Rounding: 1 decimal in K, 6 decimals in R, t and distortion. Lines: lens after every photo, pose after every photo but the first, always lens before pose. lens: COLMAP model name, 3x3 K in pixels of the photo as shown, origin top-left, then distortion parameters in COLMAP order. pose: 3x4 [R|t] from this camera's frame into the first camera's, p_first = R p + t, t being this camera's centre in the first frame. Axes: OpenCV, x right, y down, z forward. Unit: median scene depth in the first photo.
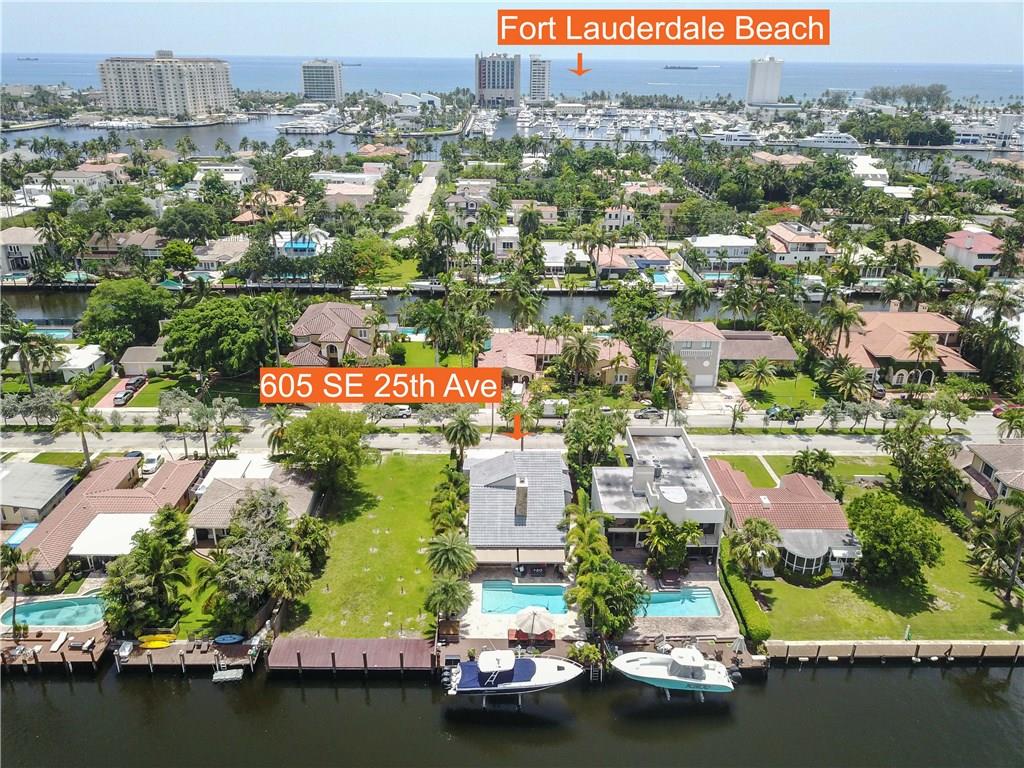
lens RADIAL K [[780.2, 0, 512.0], [0, 780.2, 384.0], [0, 0, 1]] dist [0.007232, 0.000264]
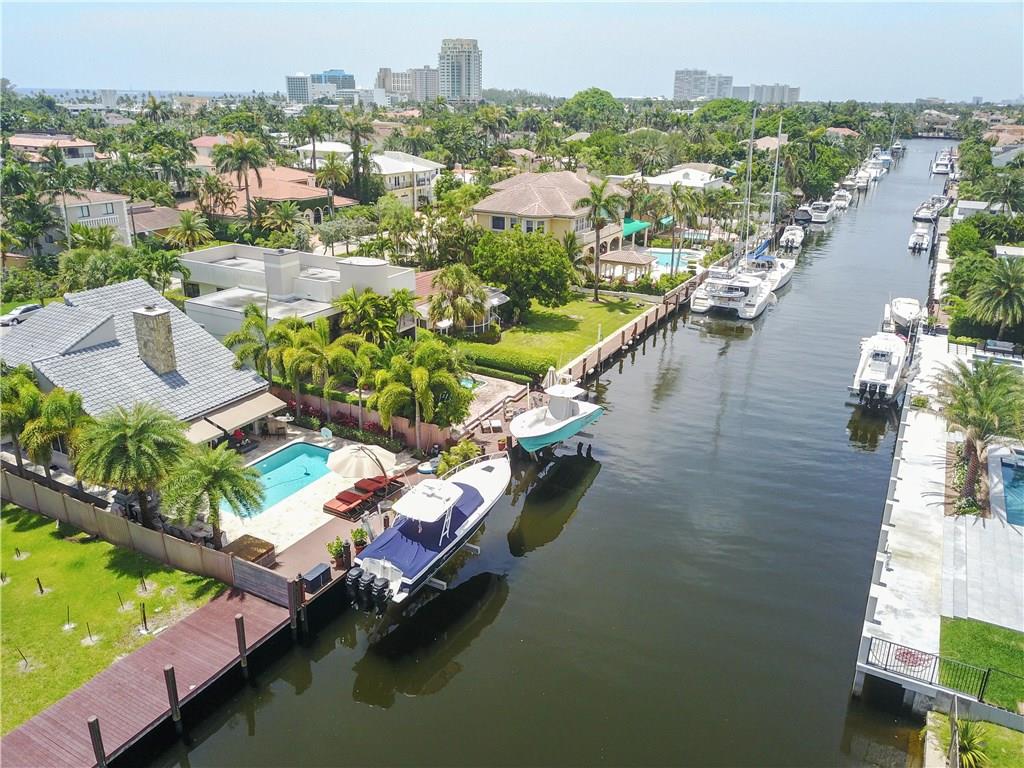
lens RADIAL K [[780.2, 0, 512.0], [0, 780.2, 384.0], [0, 0, 1]] dist [0.007232, 0.000264]
pose [[0.491100, -0.308466, 0.814659, -0.368068], [0.330077, 0.931361, 0.153674, 0.206006], [-0.806145, 0.193430, 0.559209, 0.606363]]
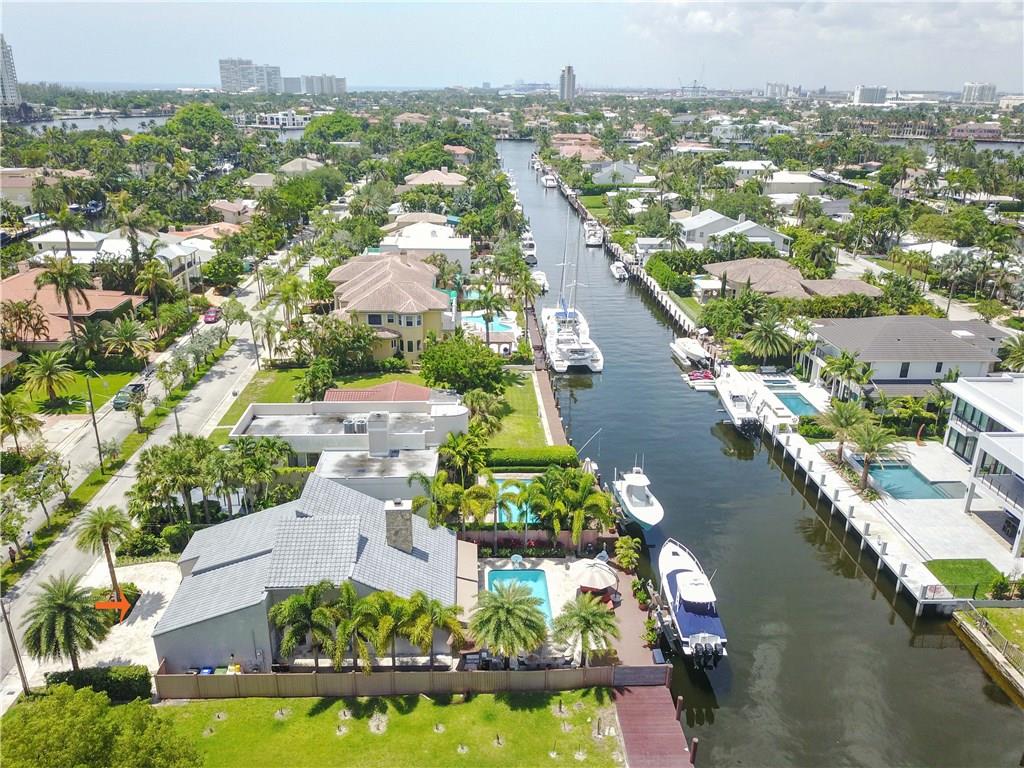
lens RADIAL K [[780.2, 0, 512.0], [0, 780.2, 384.0], [0, 0, 1]] dist [0.007232, 0.000264]
pose [[-0.031347, -0.370683, 0.928230, -0.648845], [0.373681, 0.856995, 0.354855, -0.179489], [-0.927027, 0.357986, 0.111653, 0.950579]]
